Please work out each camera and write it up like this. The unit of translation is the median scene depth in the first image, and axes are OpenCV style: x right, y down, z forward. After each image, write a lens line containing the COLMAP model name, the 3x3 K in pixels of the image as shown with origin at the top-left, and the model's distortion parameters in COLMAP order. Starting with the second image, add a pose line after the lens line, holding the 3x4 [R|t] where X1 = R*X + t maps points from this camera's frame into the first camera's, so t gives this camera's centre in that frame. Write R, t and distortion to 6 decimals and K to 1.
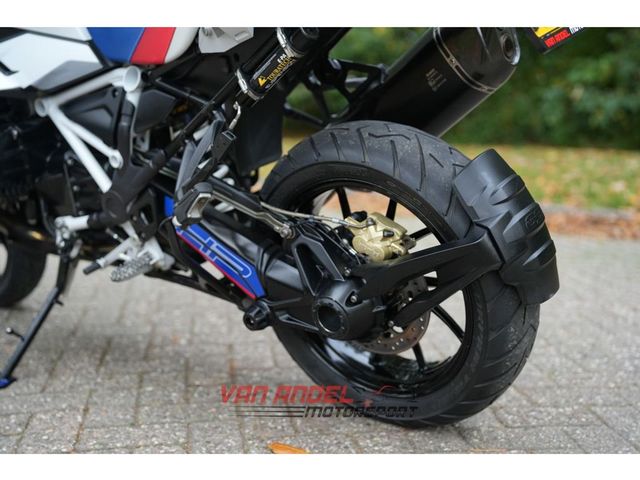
lens RADIAL K [[895.8, 0, 316.6], [0, 895.8, 244.2], [0, 0, 1]] dist [0.068300, 0.000000]
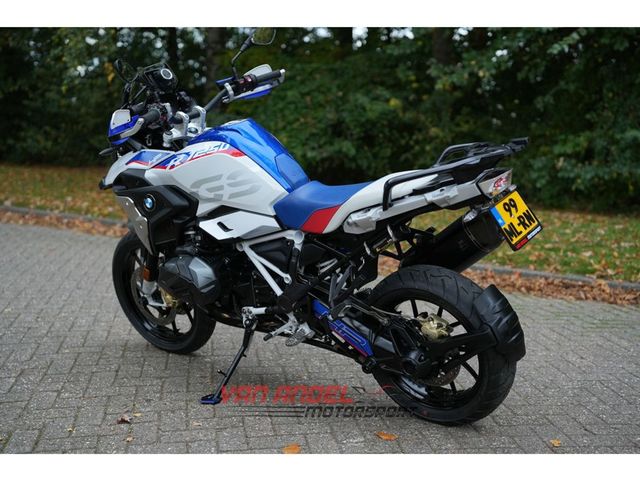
lens RADIAL K [[895.8, 0, 324.6], [0, 895.8, 254.0], [0, 0, 1]] dist [0.068300, 0.000000]
pose [[0.999874, 0.006397, 0.014522, -0.174976], [-0.006103, 0.999778, -0.020165, -0.109256], [-0.014648, 0.020074, 0.999691, -0.838743]]
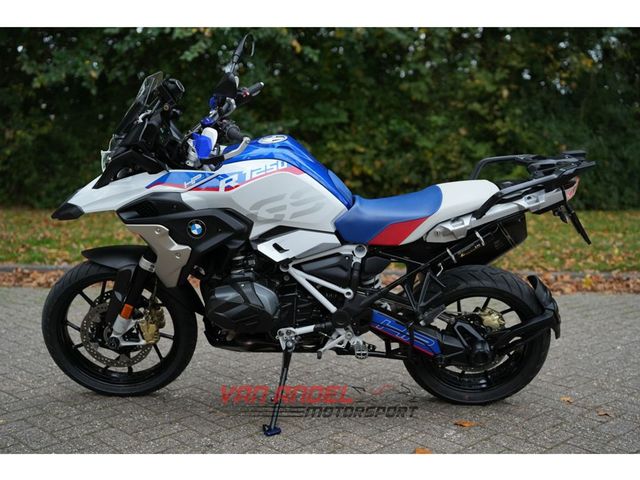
lens RADIAL K [[895.8, 0, 318.5], [0, 895.8, 240.0], [0, 0, 1]] dist [0.068300, 0.000000]
pose [[0.758148, -0.076516, 0.647578, -1.467687], [0.095877, 0.995379, 0.005363, -0.221188], [-0.644995, 0.058022, 0.761981, -0.380158]]
